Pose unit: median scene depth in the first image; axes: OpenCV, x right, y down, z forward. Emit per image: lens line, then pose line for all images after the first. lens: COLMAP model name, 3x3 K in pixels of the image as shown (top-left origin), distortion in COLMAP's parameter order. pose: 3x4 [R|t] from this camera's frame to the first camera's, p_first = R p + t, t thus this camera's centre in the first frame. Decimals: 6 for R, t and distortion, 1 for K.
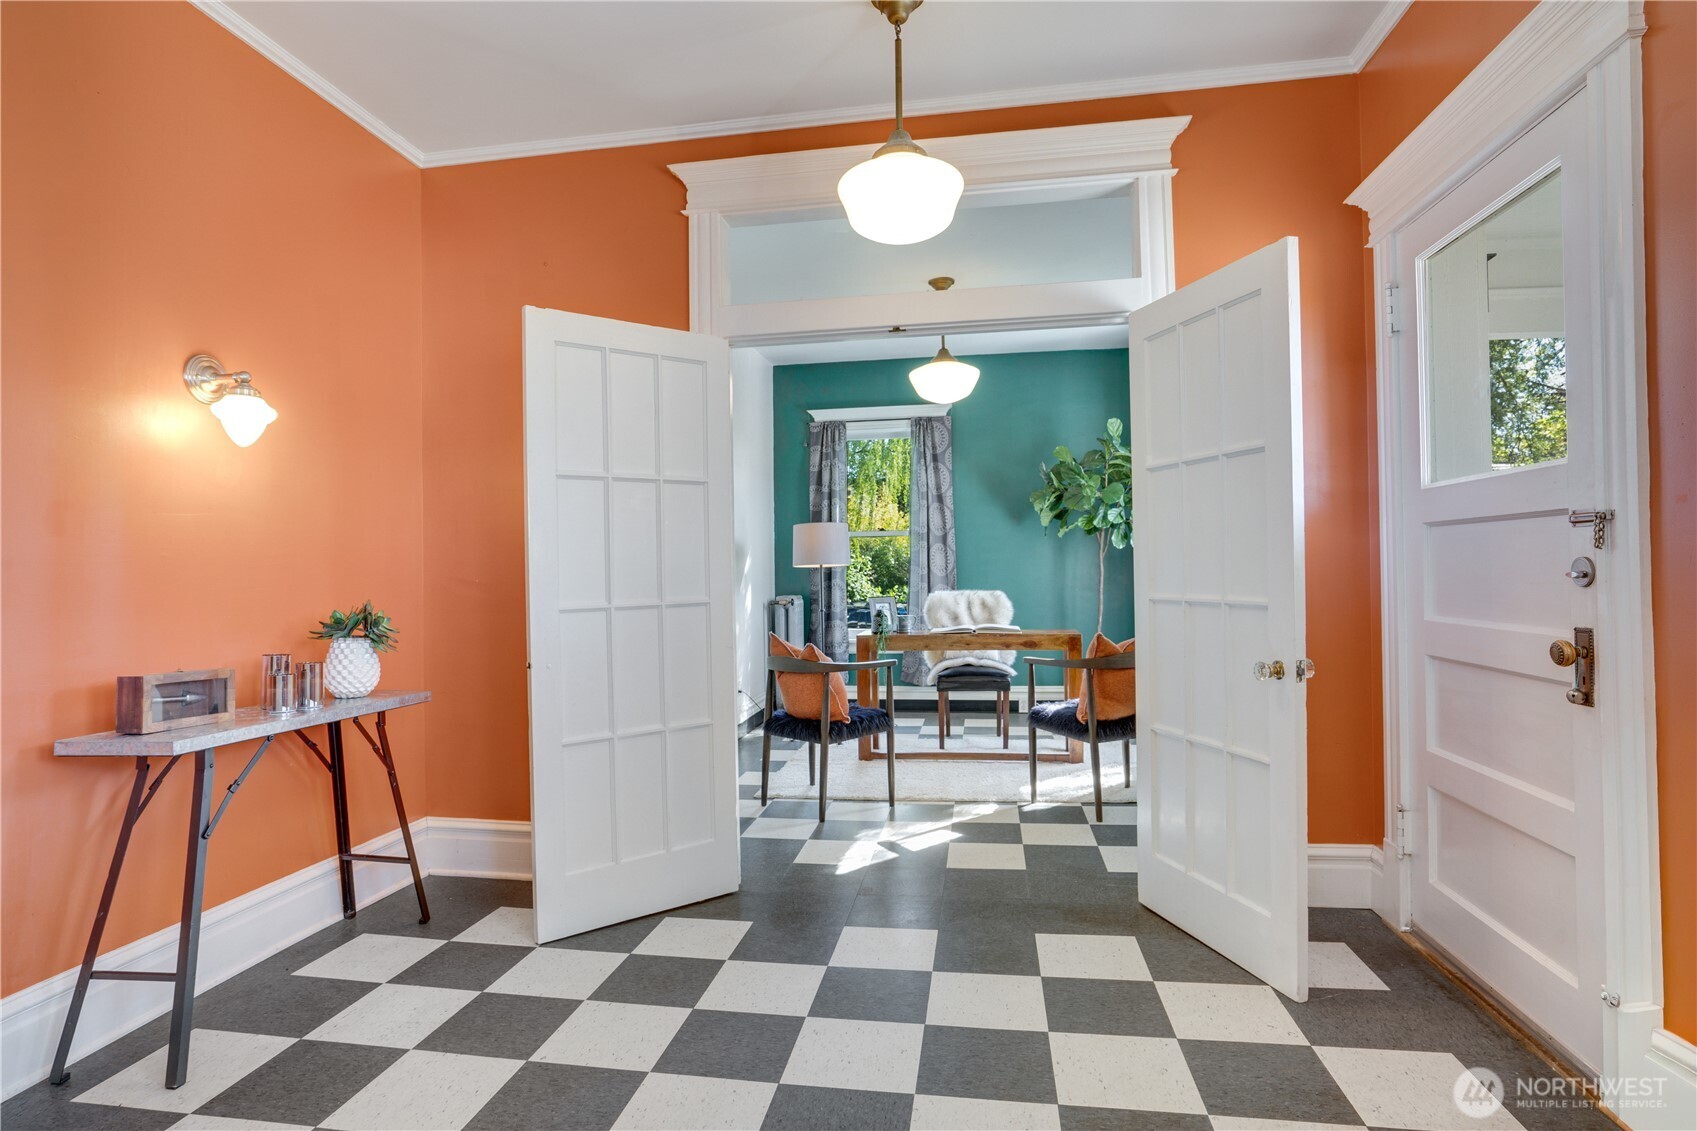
lens RADIAL K [[894.4, 0, 847.0], [0, 894.4, 564.2], [0, 0, 1]] dist [0.004201, 0.001239]
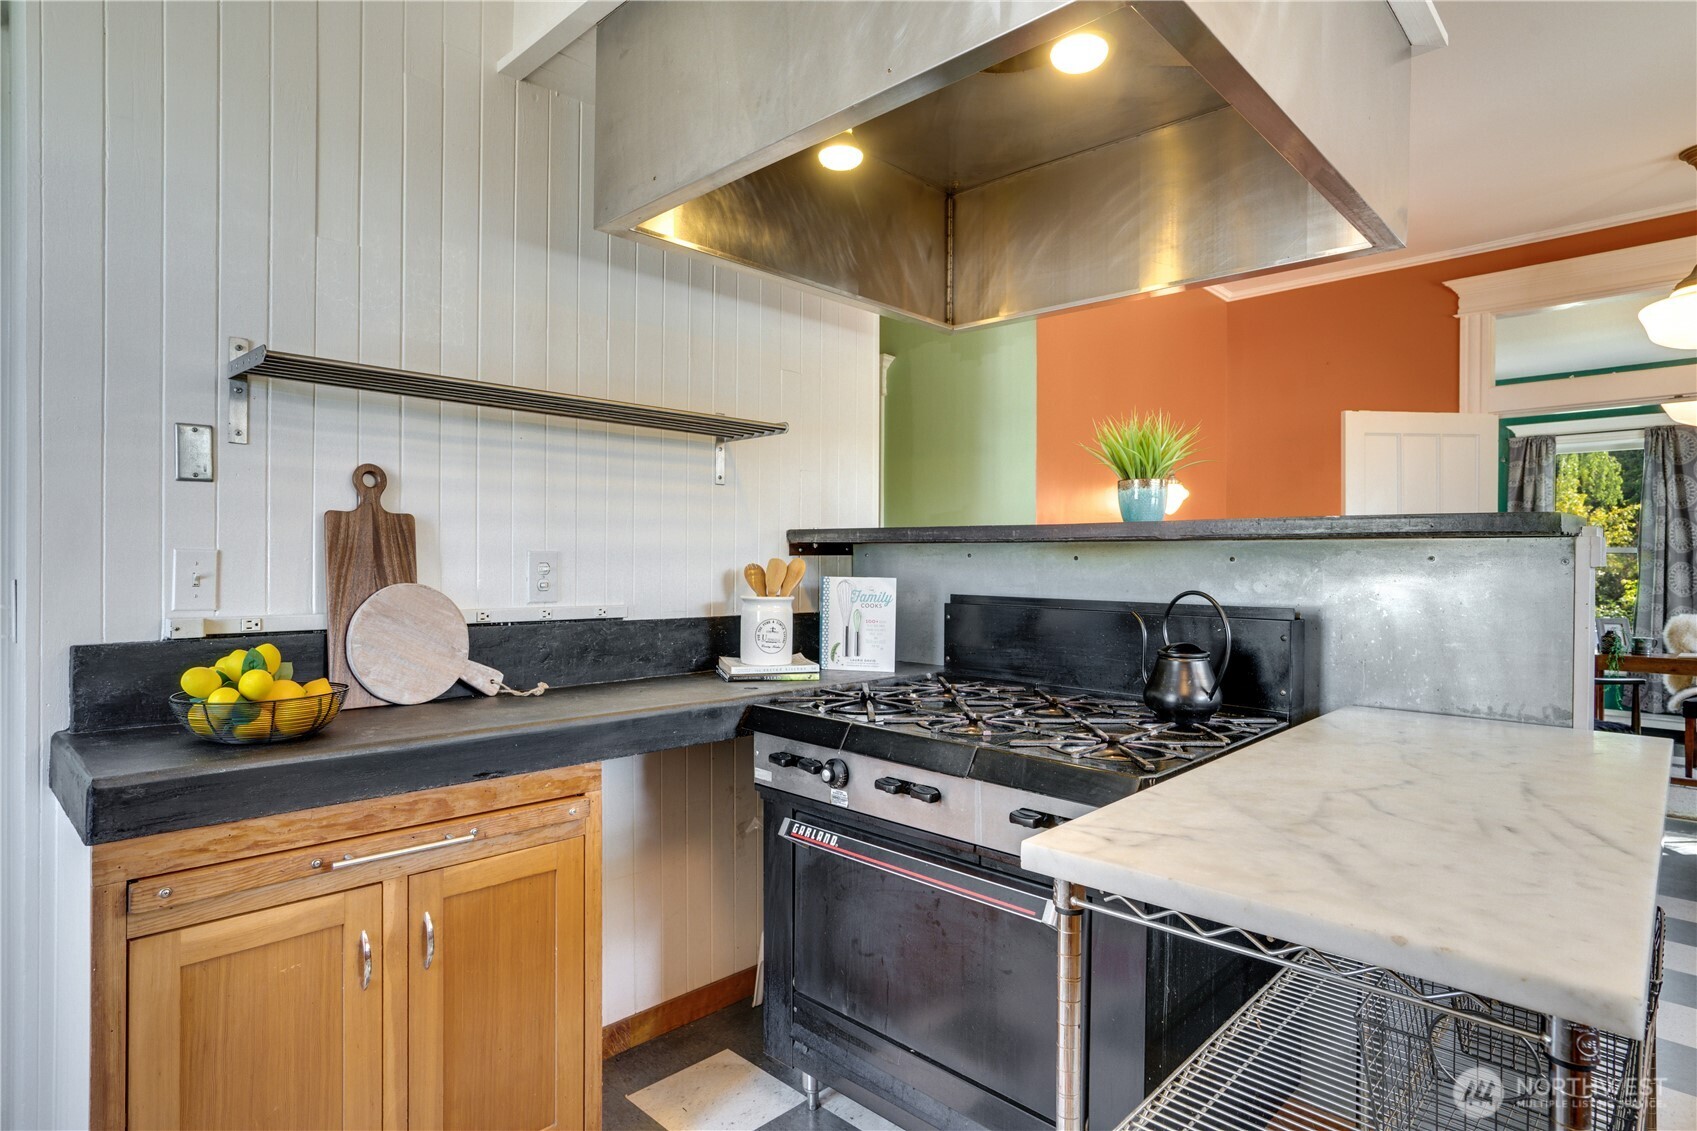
lens RADIAL K [[894.4, 0, 848.6], [0, 894.4, 563.5], [0, 0, 1]] dist [0.004201, 0.001239]
pose [[0.816718, 0.025611, -0.576468, -0.064924], [-0.021659, 0.999671, 0.013728, -0.015650], [0.576630, 0.001274, 0.817004, -0.258278]]
